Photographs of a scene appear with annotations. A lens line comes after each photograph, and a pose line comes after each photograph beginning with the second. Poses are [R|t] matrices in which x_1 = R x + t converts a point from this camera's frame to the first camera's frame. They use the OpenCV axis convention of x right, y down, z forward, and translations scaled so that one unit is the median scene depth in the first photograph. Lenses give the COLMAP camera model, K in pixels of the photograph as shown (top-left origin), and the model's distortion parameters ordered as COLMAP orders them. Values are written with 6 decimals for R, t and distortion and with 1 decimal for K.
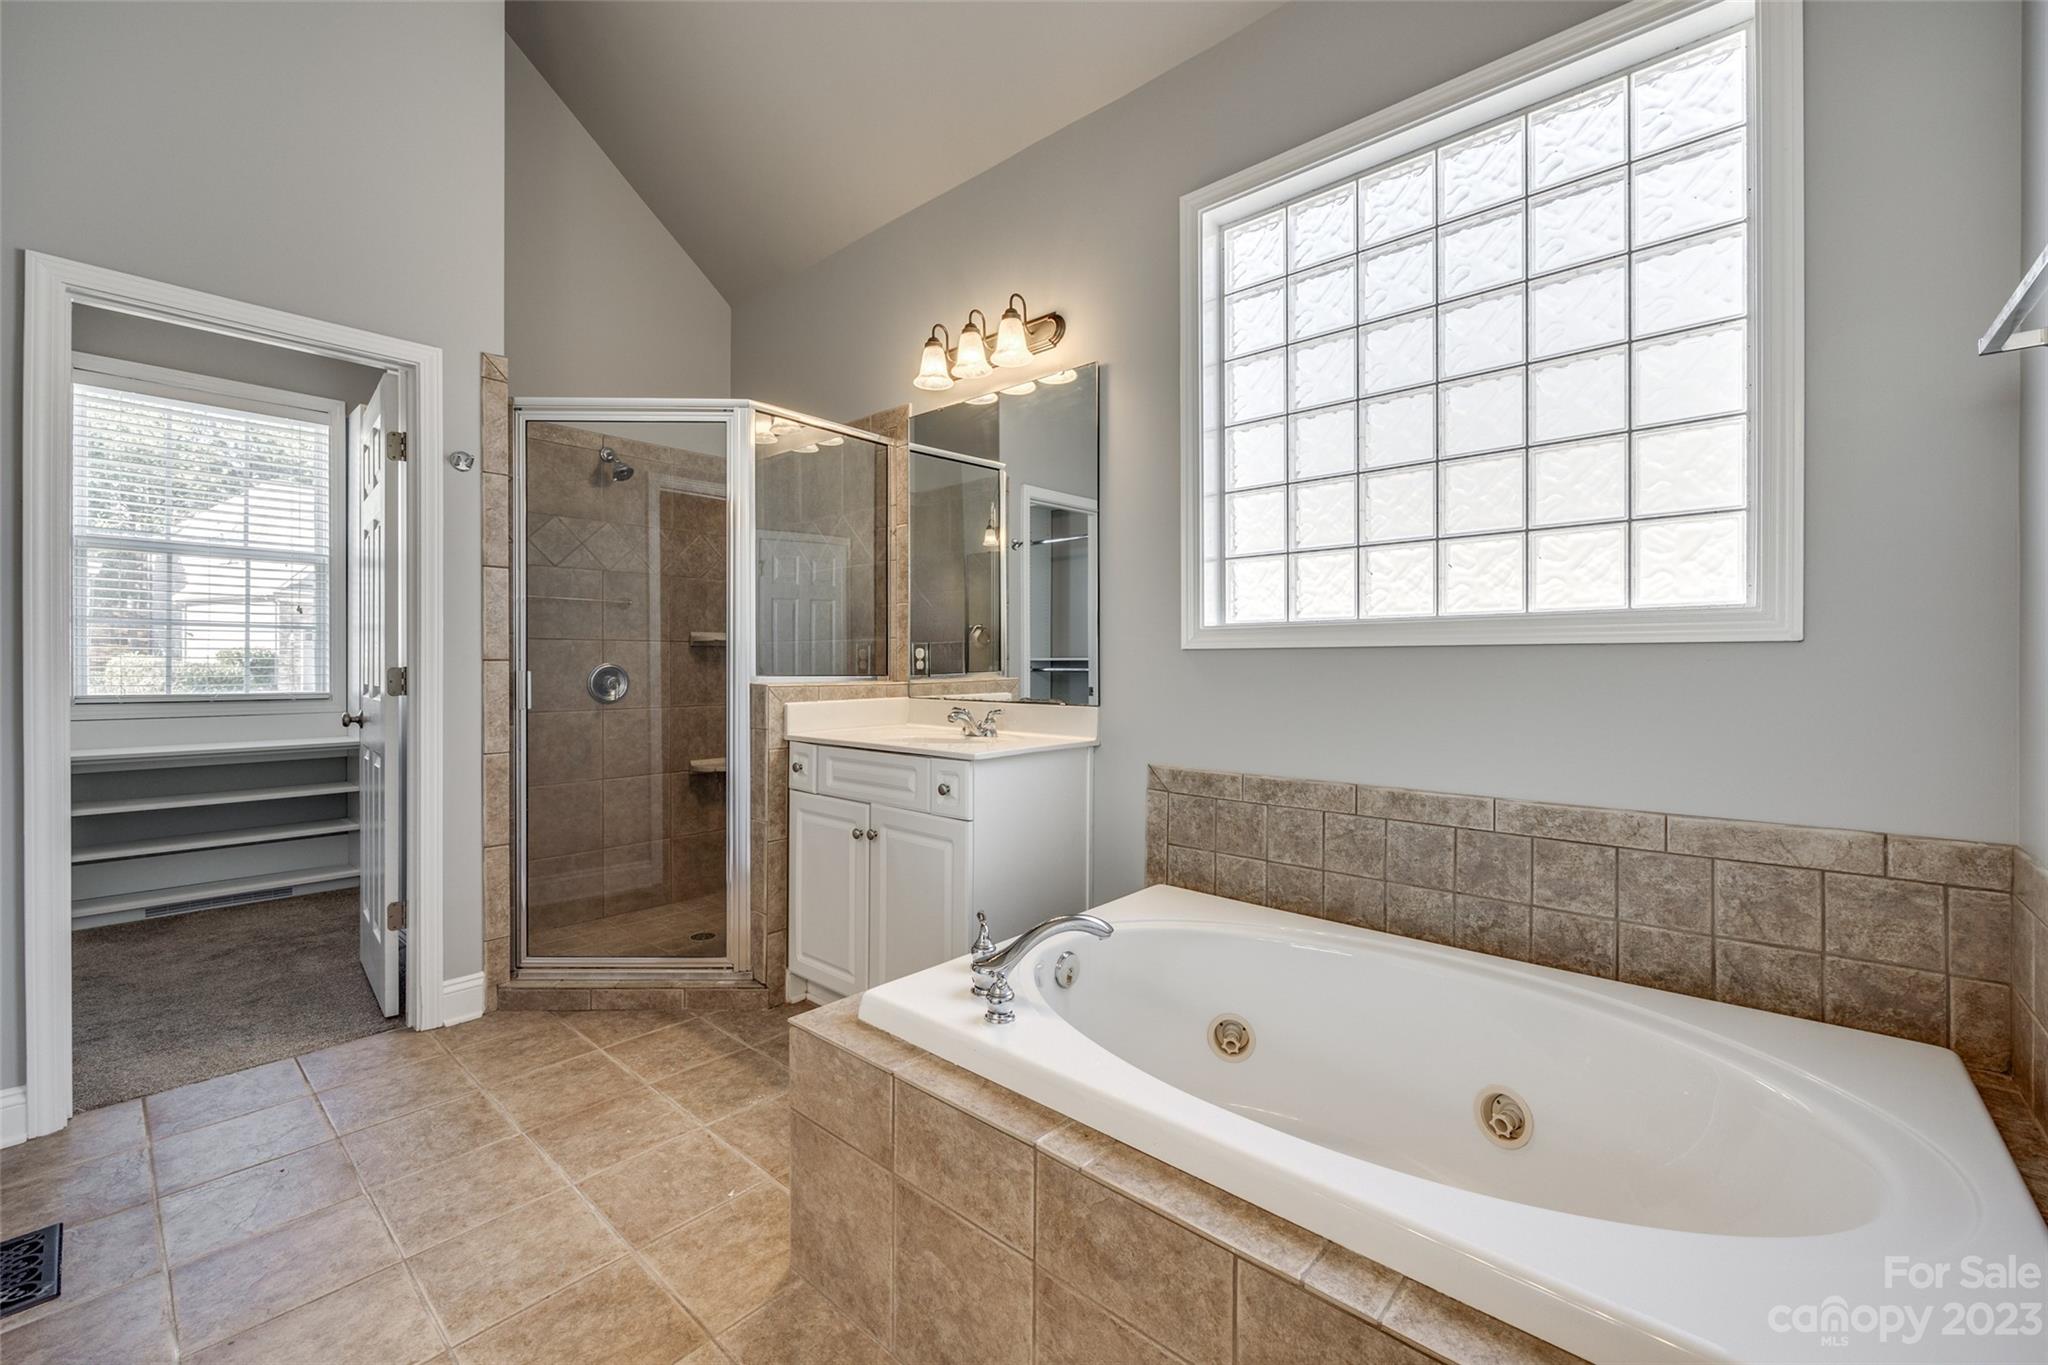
lens RADIAL K [[826.5, 0, 1019.6], [0, 826.5, 669.1], [0, 0, 1]] dist [-0.001962, -0.000561]
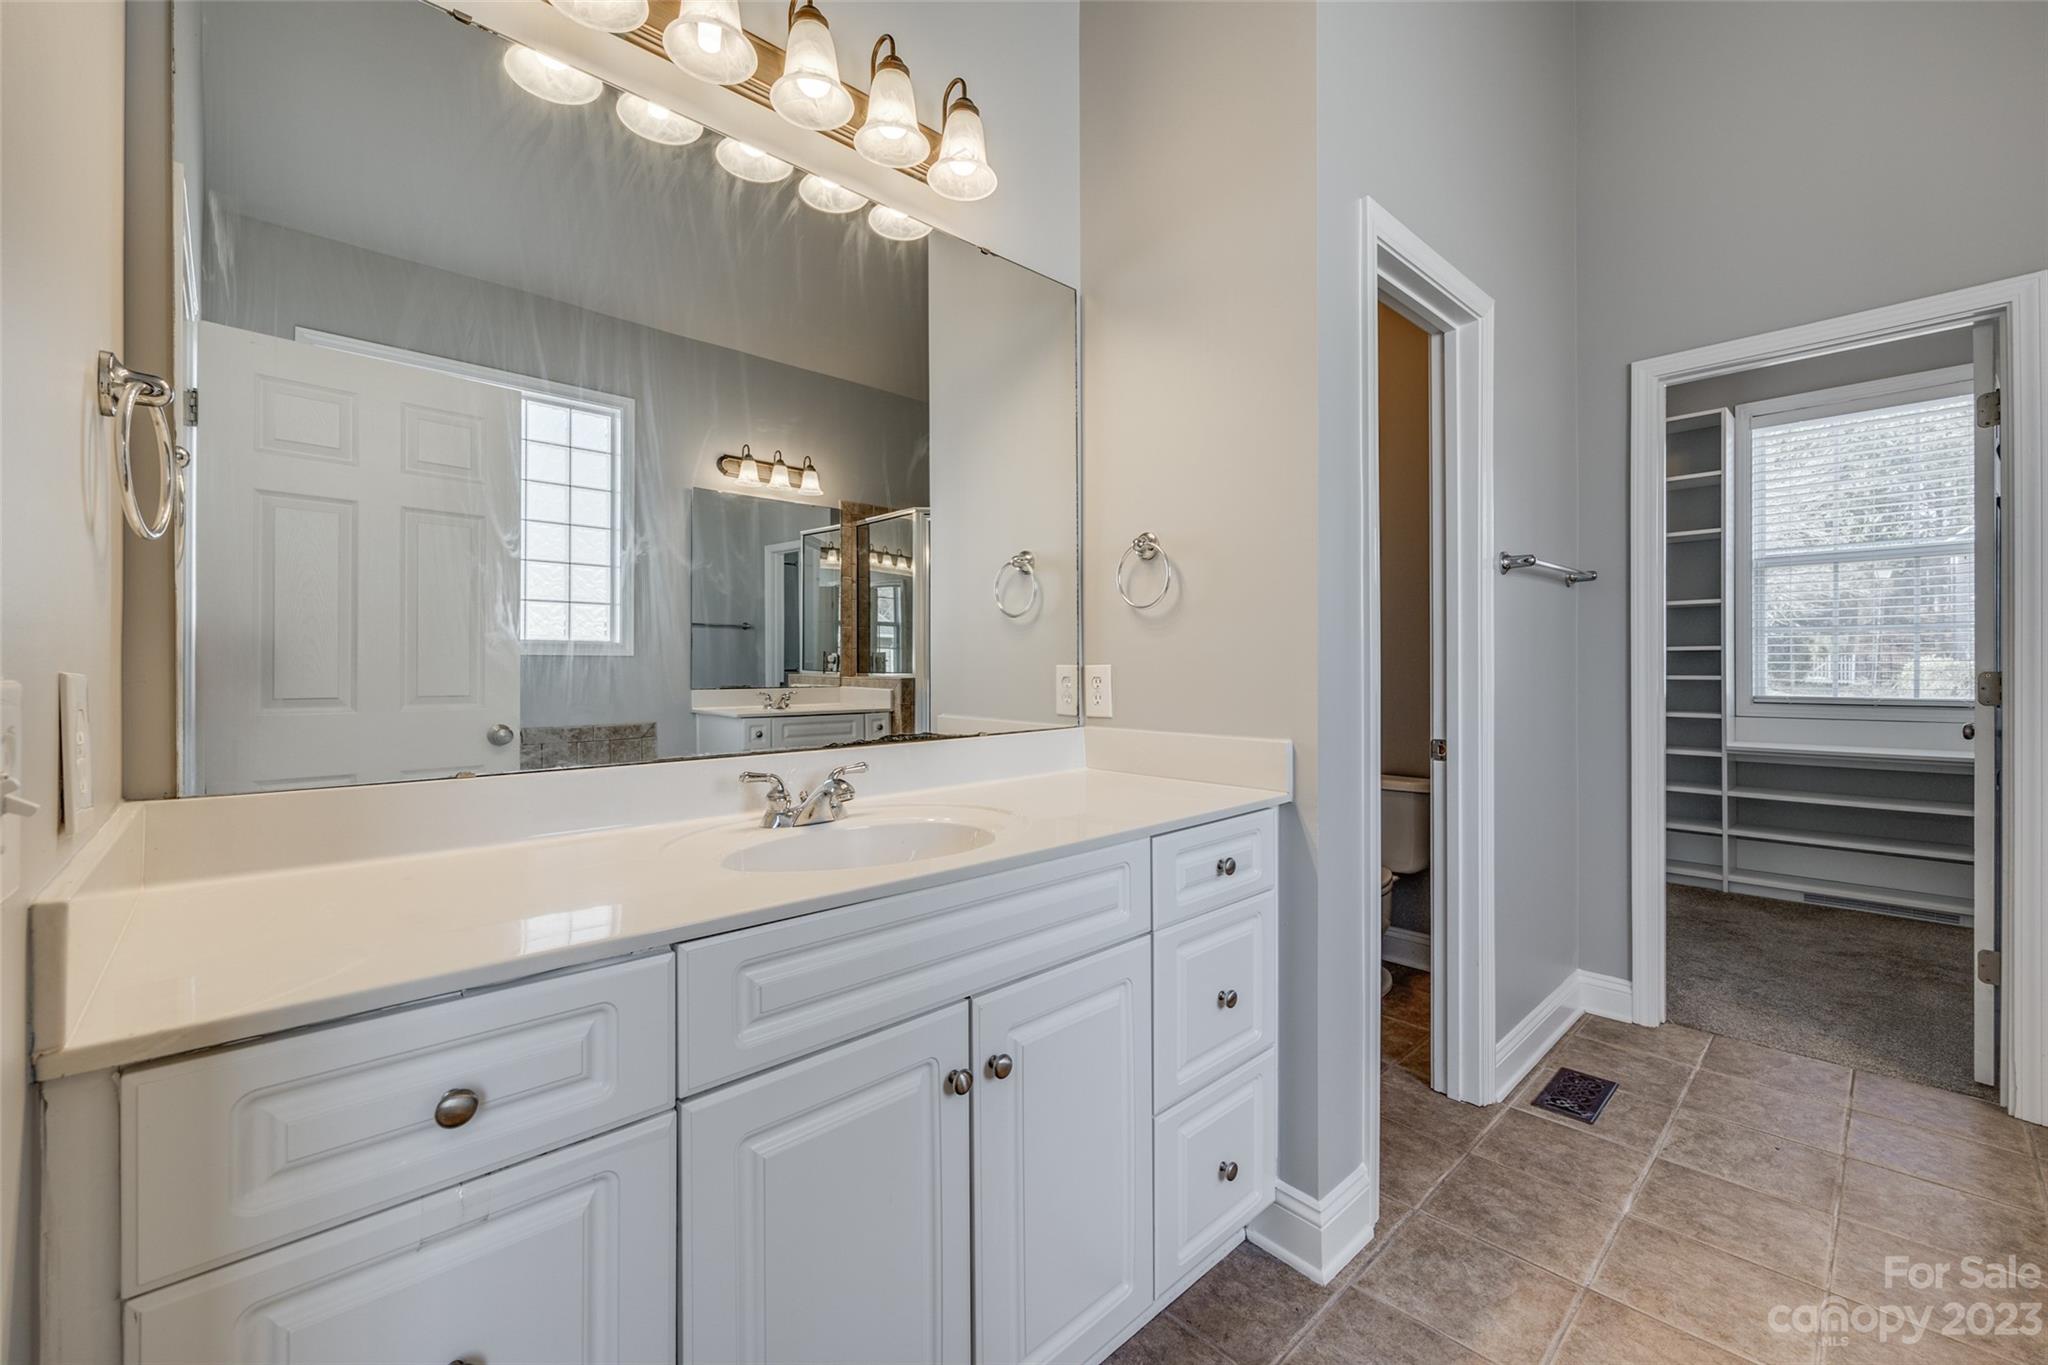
lens RADIAL K [[826.5, 0, 1019.8], [0, 826.5, 673.1], [0, 0, 1]] dist [-0.001962, -0.000561]
pose [[-0.085503, 0.002609, -0.996335, 0.168028], [-0.002823, 0.999992, 0.002860, -0.000960], [0.996334, 0.003057, -0.085495, 0.084992]]
